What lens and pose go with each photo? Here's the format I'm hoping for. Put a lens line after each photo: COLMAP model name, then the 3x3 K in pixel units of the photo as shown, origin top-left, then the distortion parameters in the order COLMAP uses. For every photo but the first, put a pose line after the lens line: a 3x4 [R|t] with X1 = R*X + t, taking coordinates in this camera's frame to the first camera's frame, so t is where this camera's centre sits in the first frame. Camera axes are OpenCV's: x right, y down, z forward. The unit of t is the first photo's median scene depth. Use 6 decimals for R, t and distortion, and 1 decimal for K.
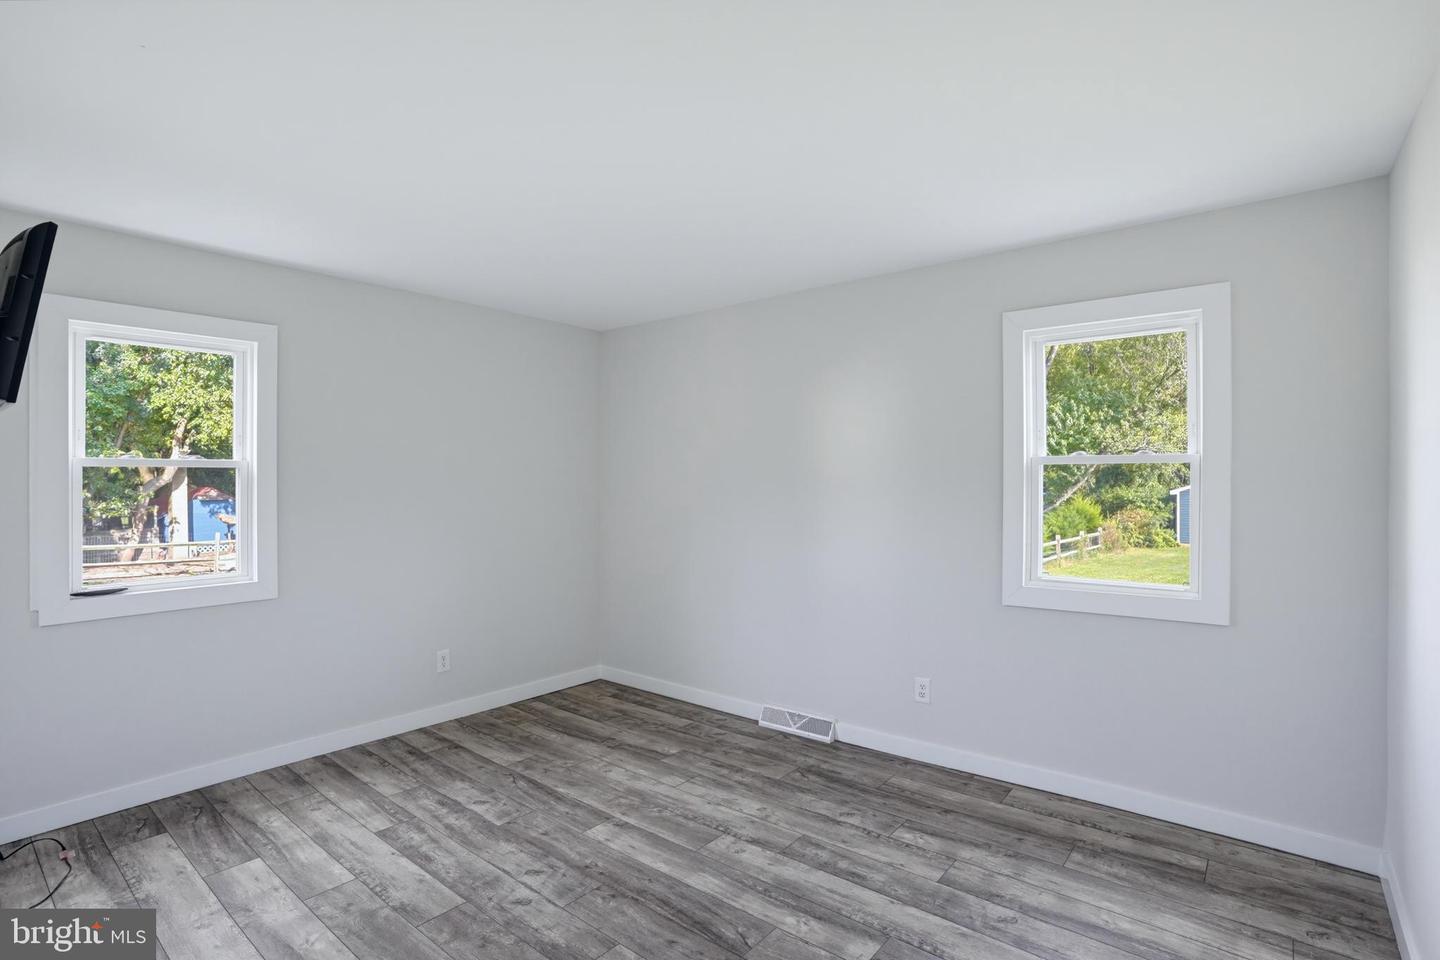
lens RADIAL K [[718.1, 0, 711.4], [0, 718.1, 483.2], [0, 0, 1]] dist [-0.071488, 0.026367]
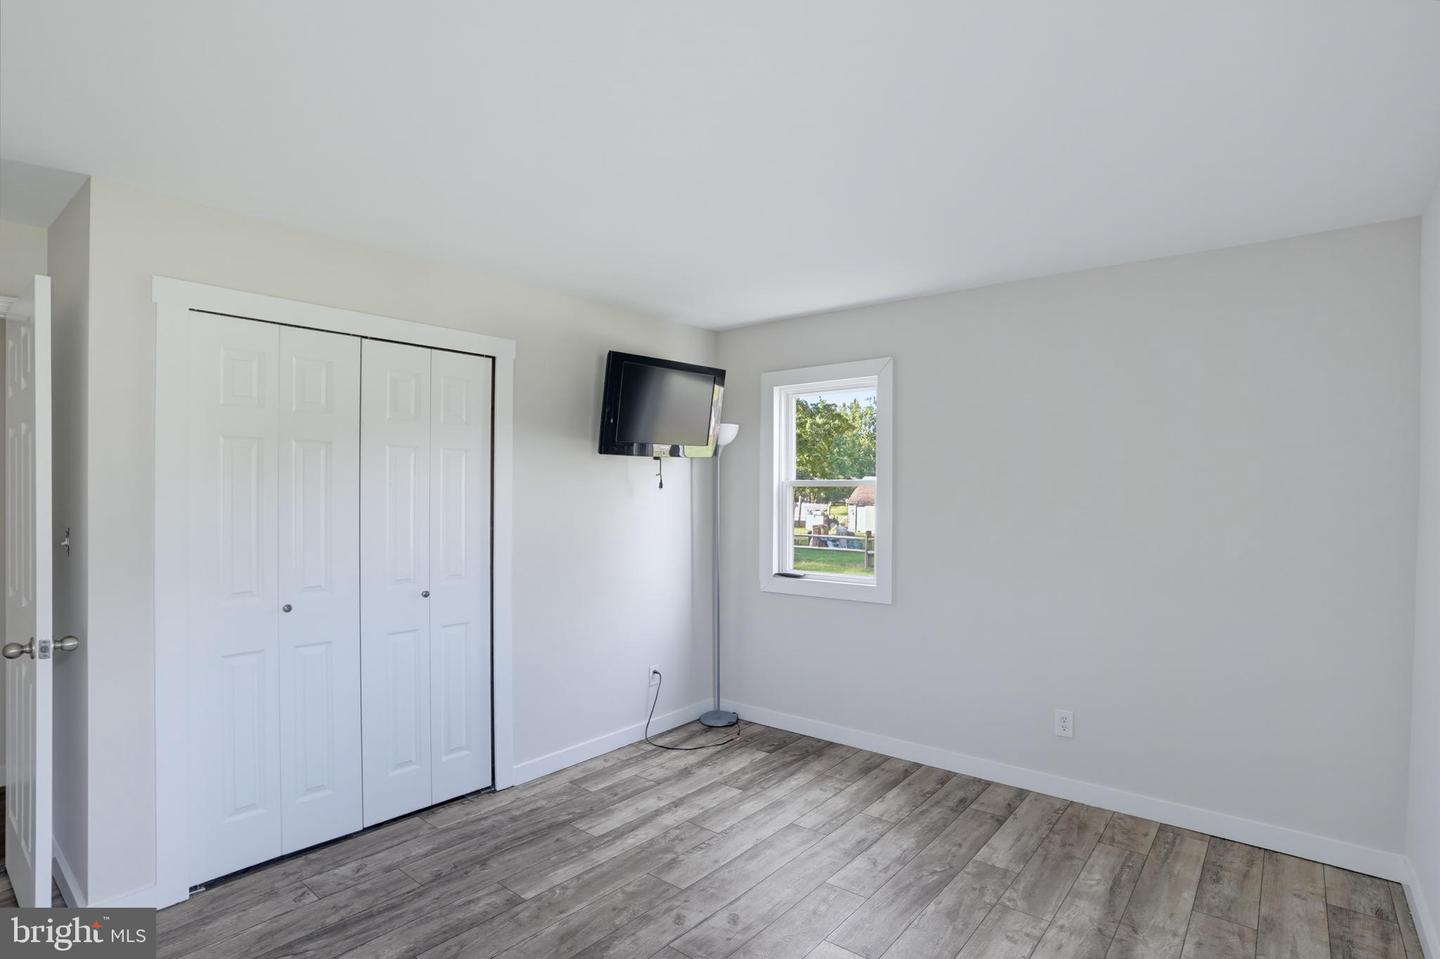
lens RADIAL K [[718.1, 0, 711.2], [0, 718.1, 480.3], [0, 0, 1]] dist [-0.071488, 0.026367]
pose [[-0.003771, -0.014544, -0.999887, 0.551984], [-0.011513, 0.999829, -0.014500, -0.011438], [0.999927, 0.011457, -0.003938, 0.777345]]
